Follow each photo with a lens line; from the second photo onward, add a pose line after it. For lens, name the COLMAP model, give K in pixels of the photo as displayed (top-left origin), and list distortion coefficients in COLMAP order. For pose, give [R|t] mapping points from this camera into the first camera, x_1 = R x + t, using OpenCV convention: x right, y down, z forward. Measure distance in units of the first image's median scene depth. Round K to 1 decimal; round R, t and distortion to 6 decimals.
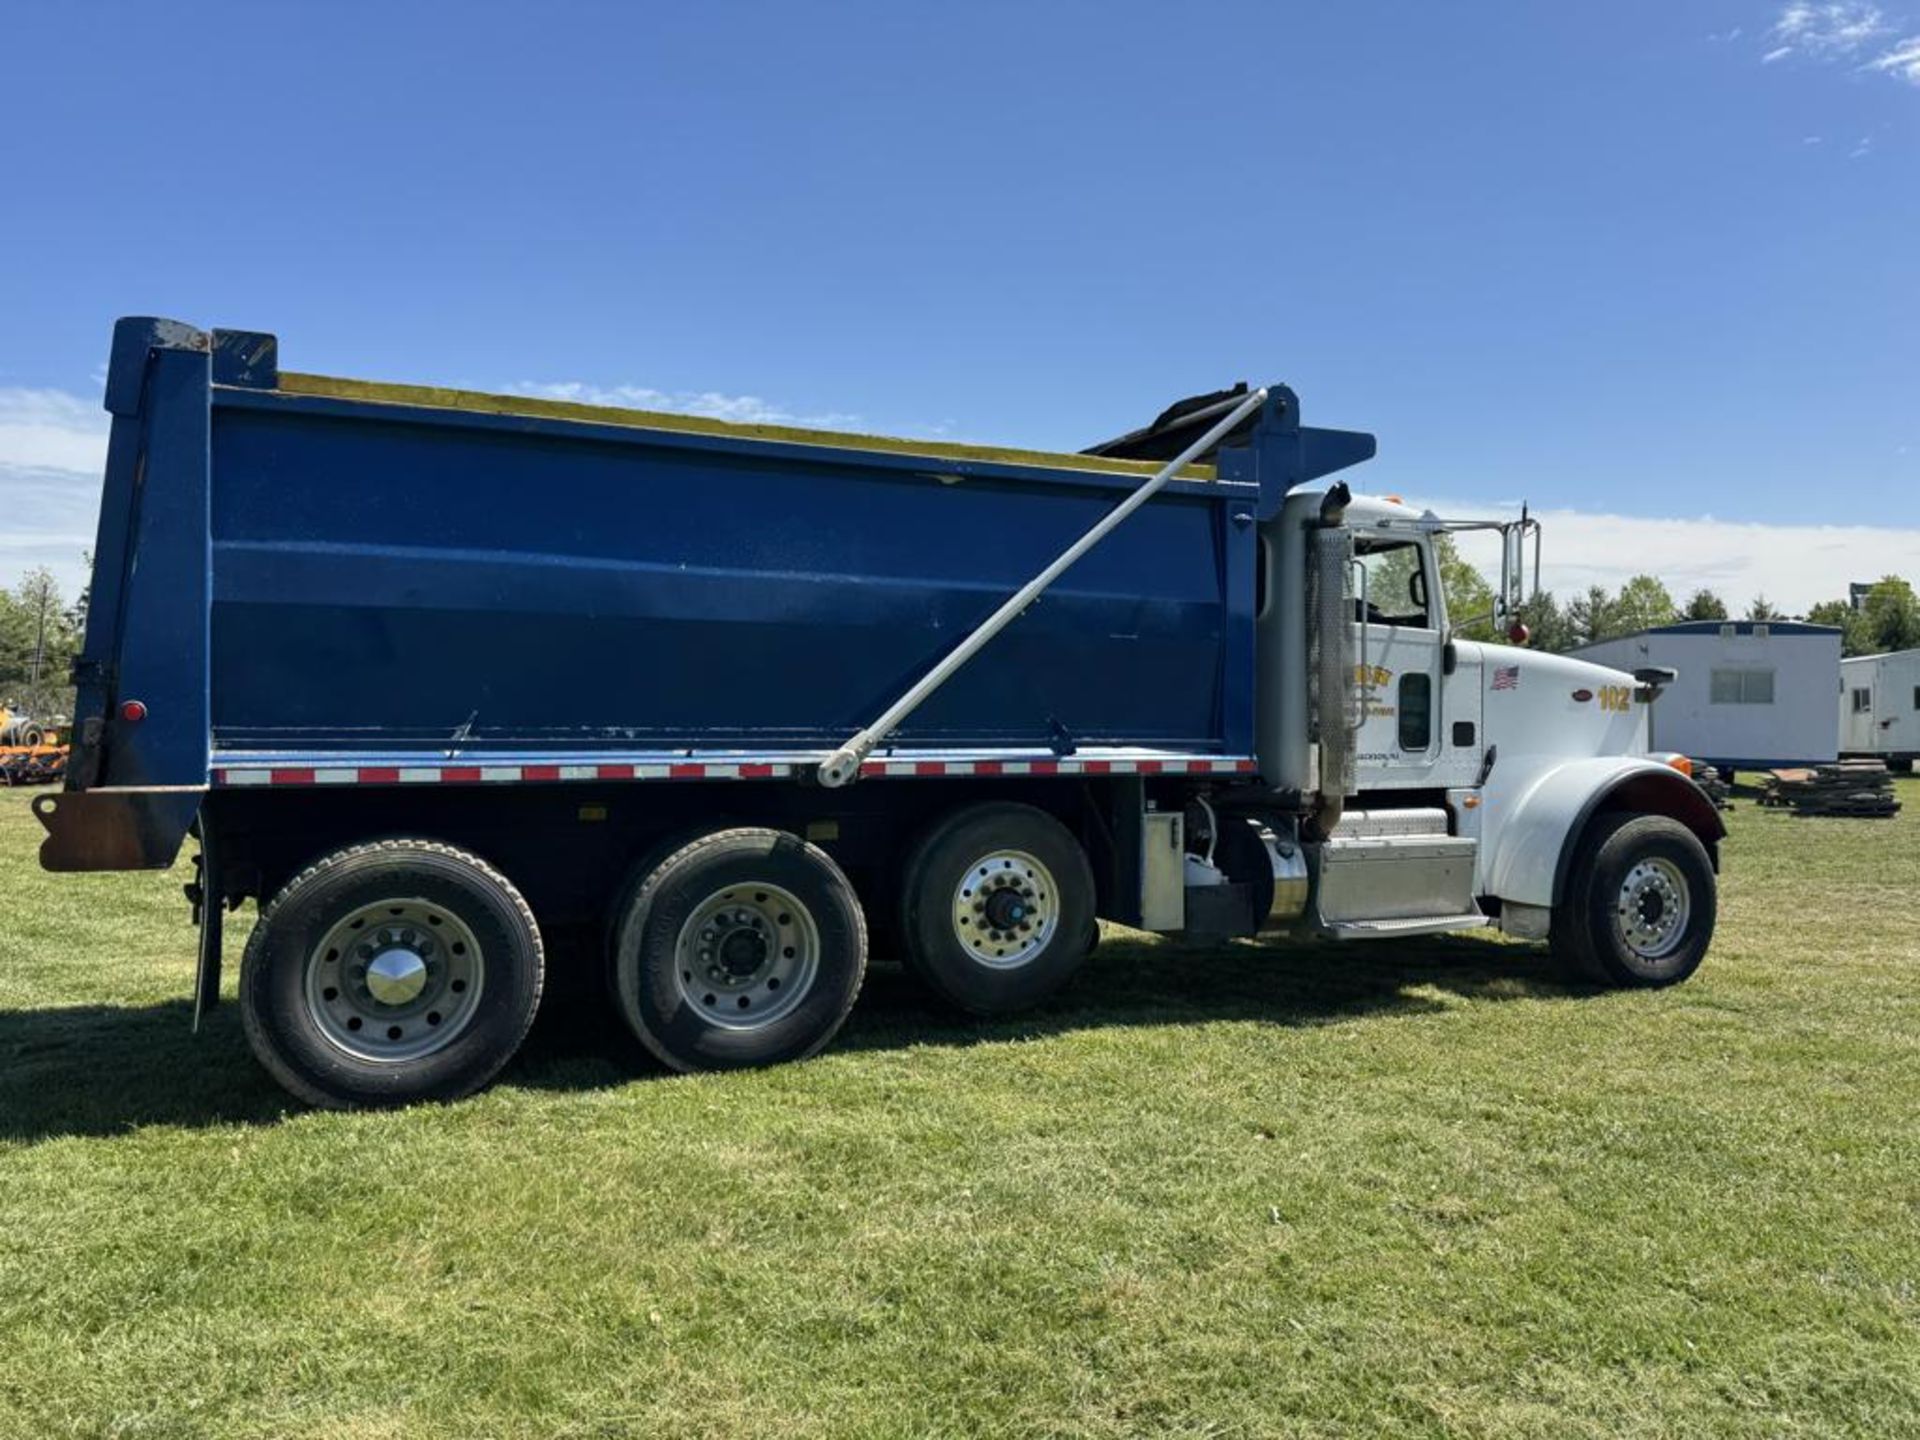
lens RADIAL K [[1322.4, 0, 963.2], [0, 1322.4, 716.3], [0, 0, 1]] dist [0.091591, -0.130713]
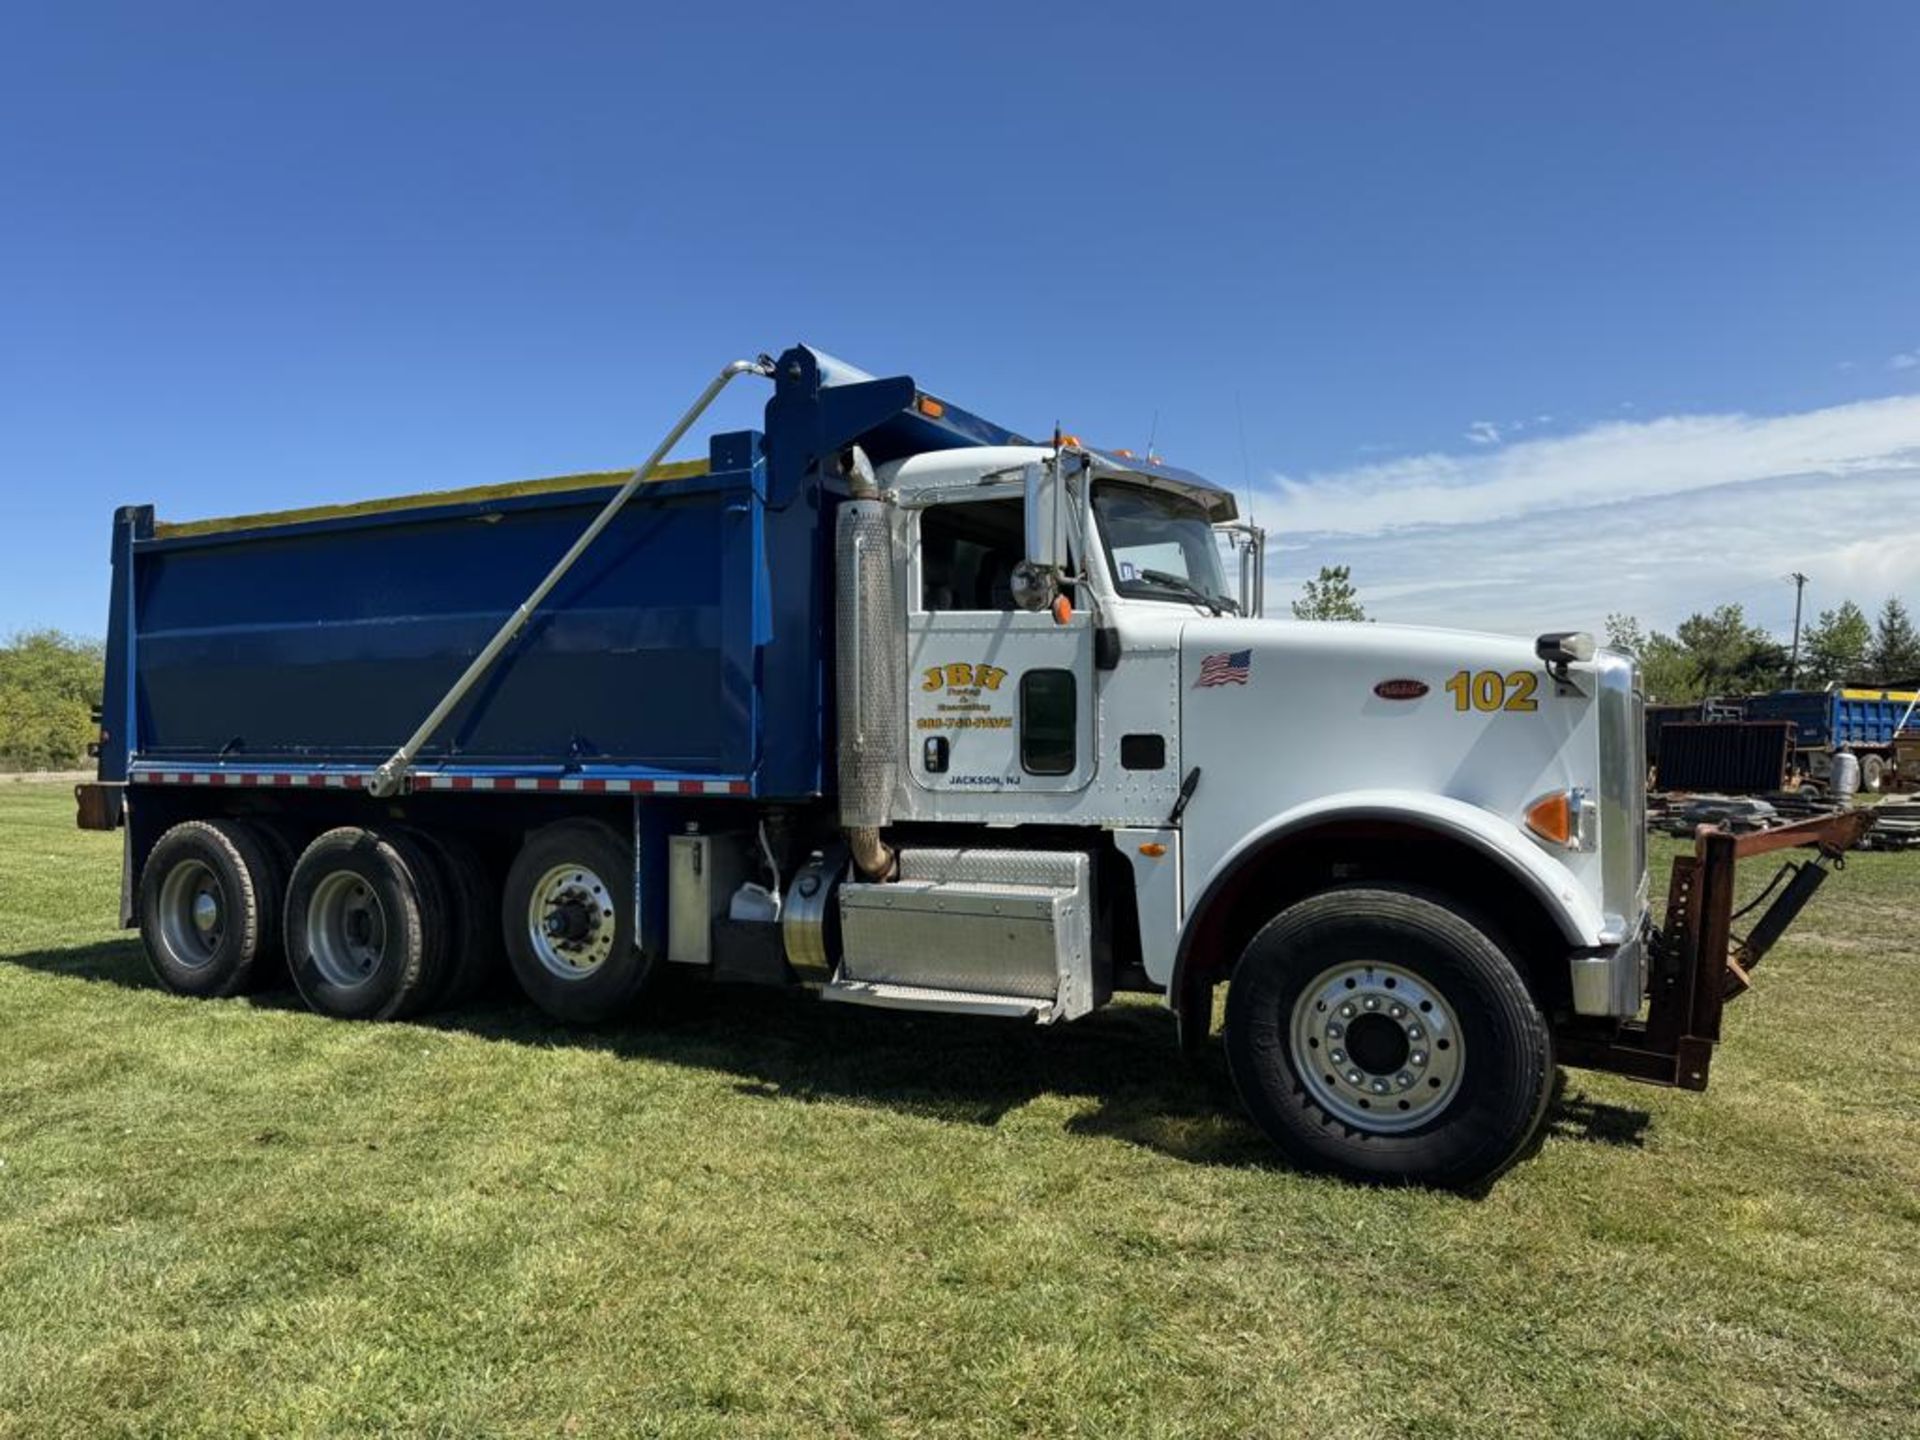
lens RADIAL K [[1340.4, 0, 948.7], [0, 1340.4, 713.7], [0, 0, 1]] dist [0.148140, -0.245760]
pose [[0.609939, -0.024406, -0.792072, 1.057691], [0.007001, 0.999653, -0.025411, 0.012662], [0.792417, 0.009954, 0.609898, 0.585405]]
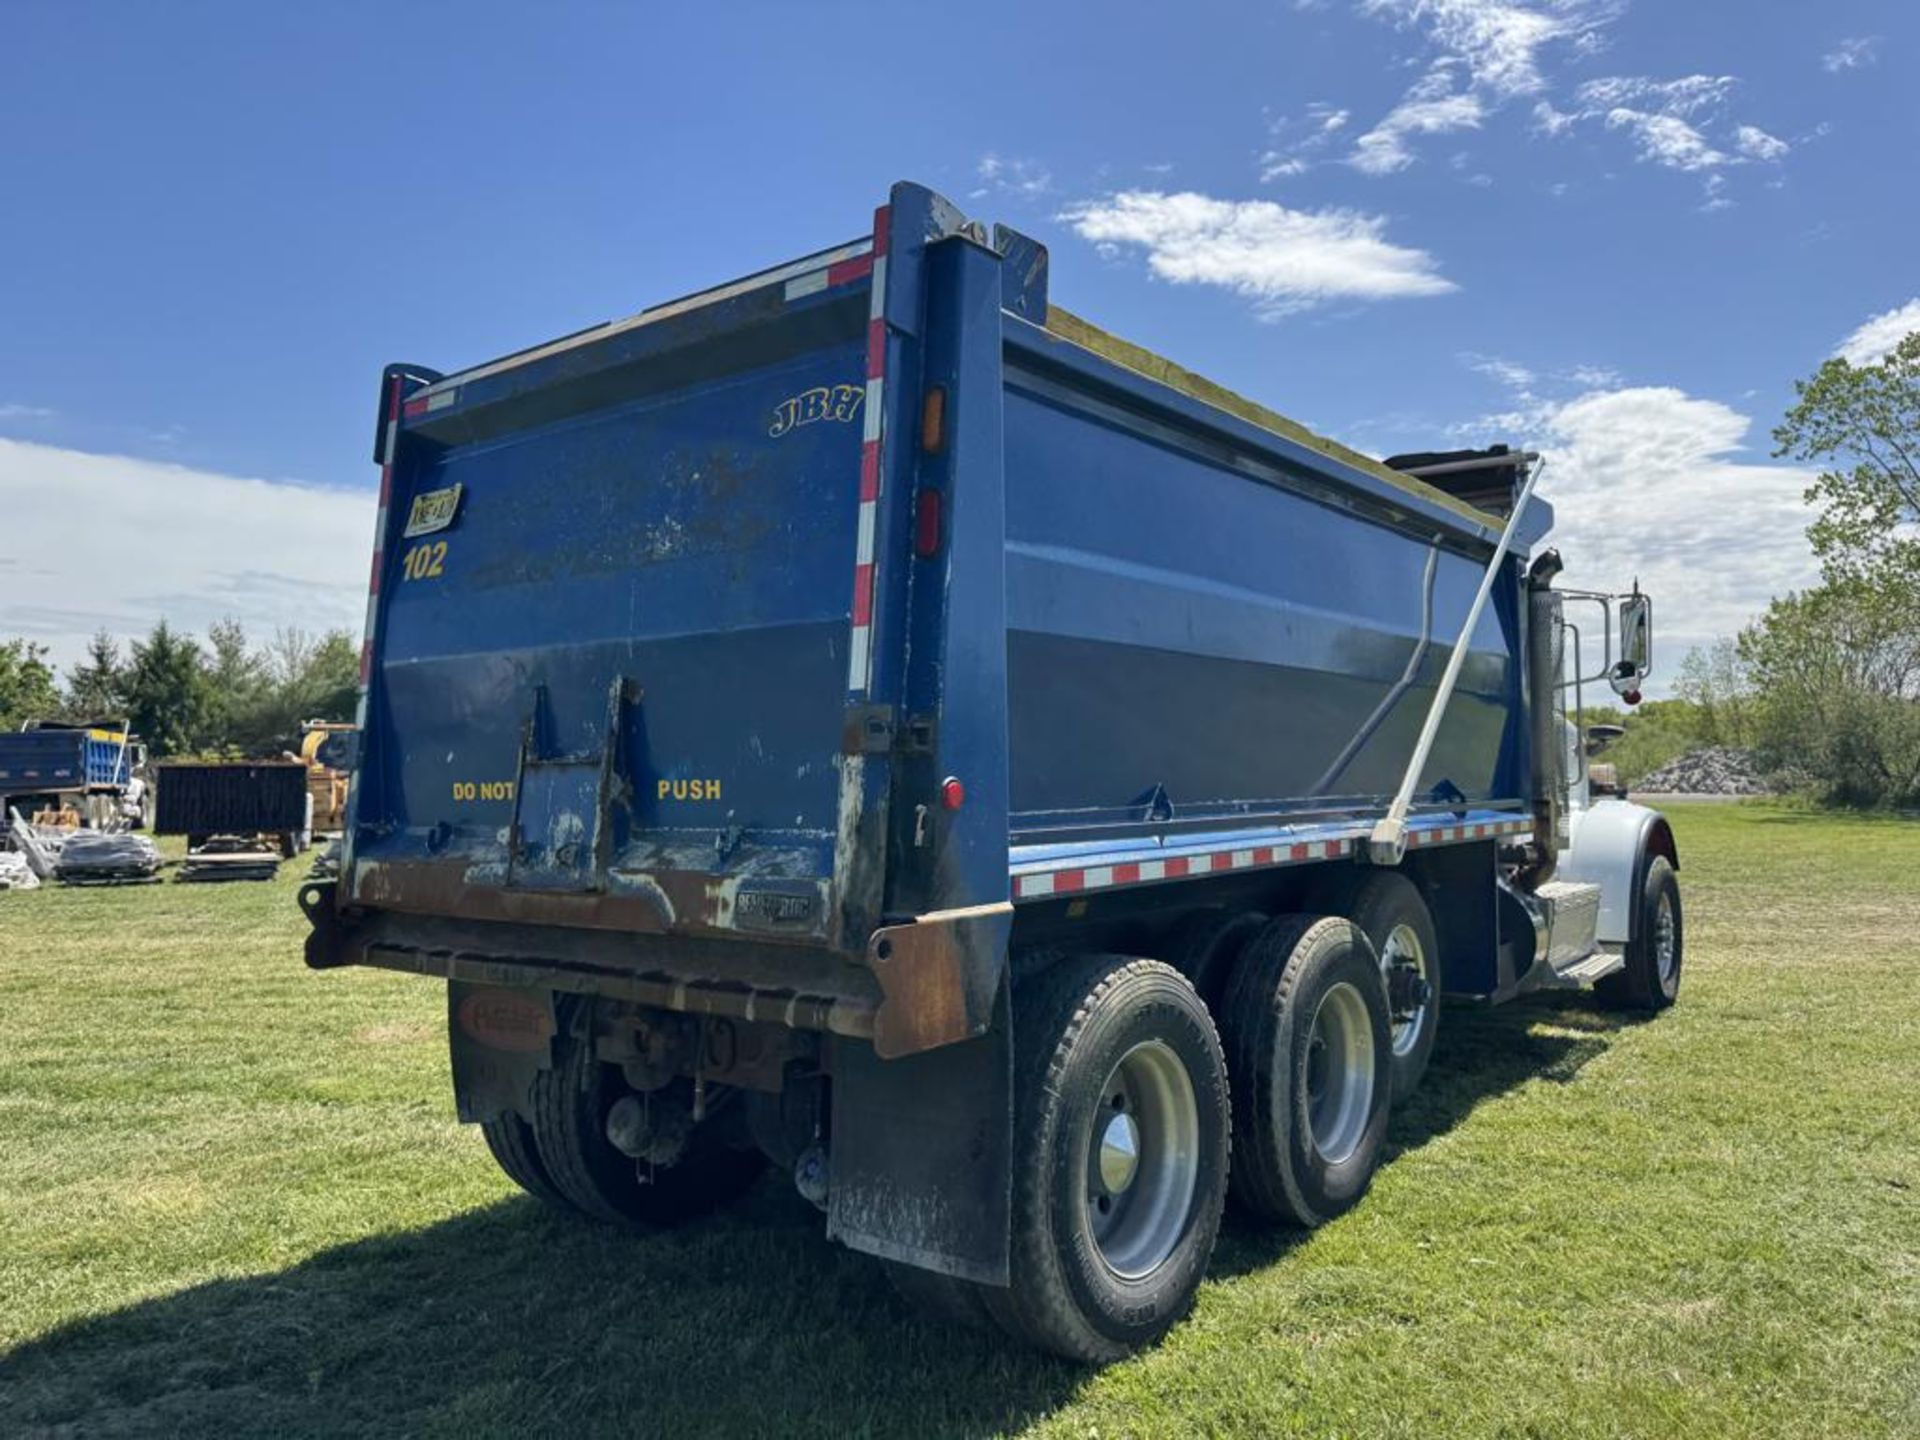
lens RADIAL K [[1362.0, 0, 974.2], [0, 1362.0, 722.3], [0, 0, 1]] dist [0.037775, -0.041047]
pose [[0.871628, 0.004602, 0.490147, -0.689241], [0.012401, 0.999429, -0.031436, -0.012659], [-0.490012, 0.033479, 0.871073, 0.316637]]
